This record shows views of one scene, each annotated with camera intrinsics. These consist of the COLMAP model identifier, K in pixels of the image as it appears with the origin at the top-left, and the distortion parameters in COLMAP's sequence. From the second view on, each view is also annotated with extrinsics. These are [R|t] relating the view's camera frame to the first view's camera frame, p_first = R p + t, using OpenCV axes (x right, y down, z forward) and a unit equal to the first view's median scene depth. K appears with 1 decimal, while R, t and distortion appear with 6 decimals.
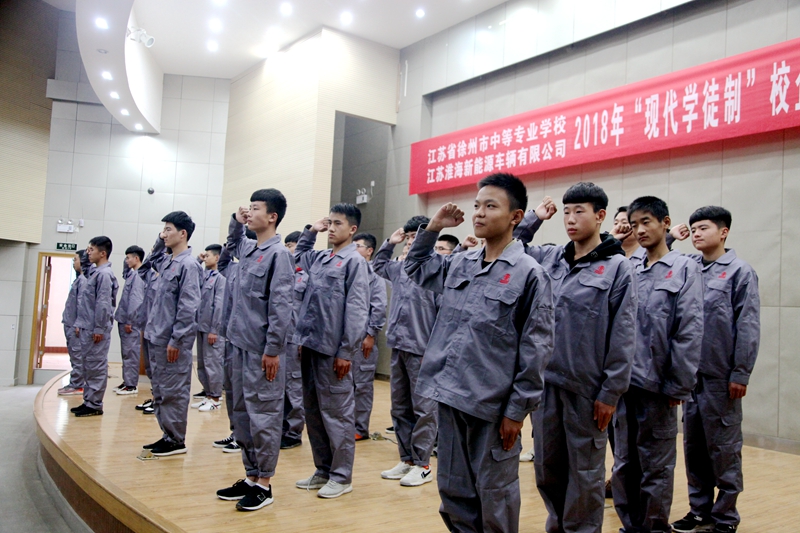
lens RADIAL K [[733.0, 0, 400.0], [0, 733.0, 266.5], [0, 0, 1]] dist [-0.000013, 0.084655]
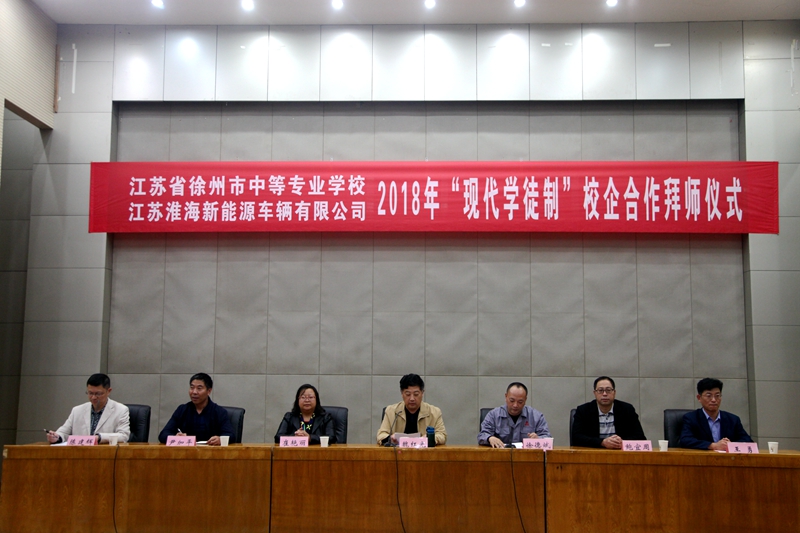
lens RADIAL K [[867.6, 0, 400.0], [0, 867.6, 266.5], [0, 0, 1]] dist [0.041211, 0.043759]
pose [[0.606284, 0.040100, 0.794237, -0.667310], [-0.027570, 0.999187, -0.029402, -0.063393], [-0.794770, -0.004072, 0.606897, 0.309168]]
